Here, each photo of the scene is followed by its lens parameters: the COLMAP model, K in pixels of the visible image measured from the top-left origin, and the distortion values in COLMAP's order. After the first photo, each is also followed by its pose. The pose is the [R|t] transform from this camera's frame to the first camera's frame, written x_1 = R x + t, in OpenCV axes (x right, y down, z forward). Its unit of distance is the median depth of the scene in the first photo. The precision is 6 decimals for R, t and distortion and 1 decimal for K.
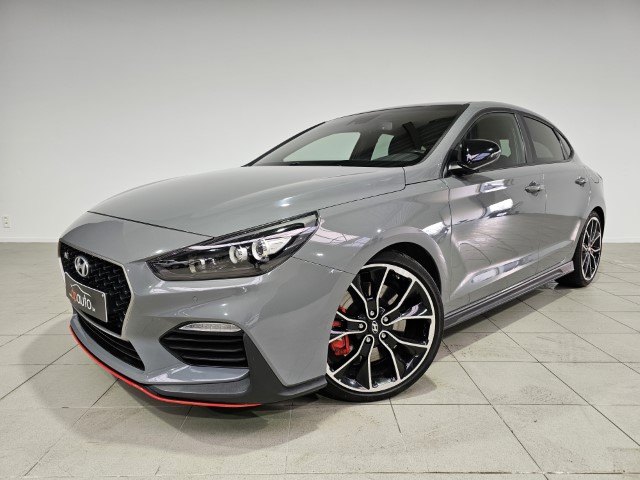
lens RADIAL K [[441.3, 0, 318.4], [0, 441.3, 239.0], [0, 0, 1]] dist [0.065740, -0.053014]
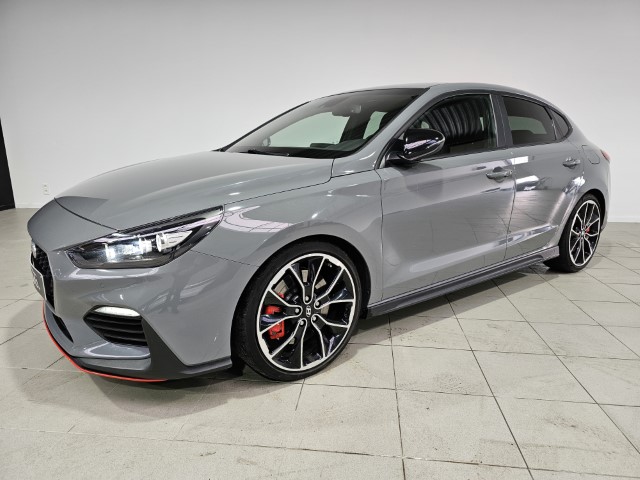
lens RADIAL K [[441.3, 0, 324.7], [0, 441.3, 242.8], [0, 0, 1]] dist [0.065740, -0.053014]
pose [[0.992895, 0.028184, -0.115607, 0.302562], [-0.017884, 0.995855, 0.089181, -0.061702], [0.117642, -0.086480, 0.989283, -0.028556]]
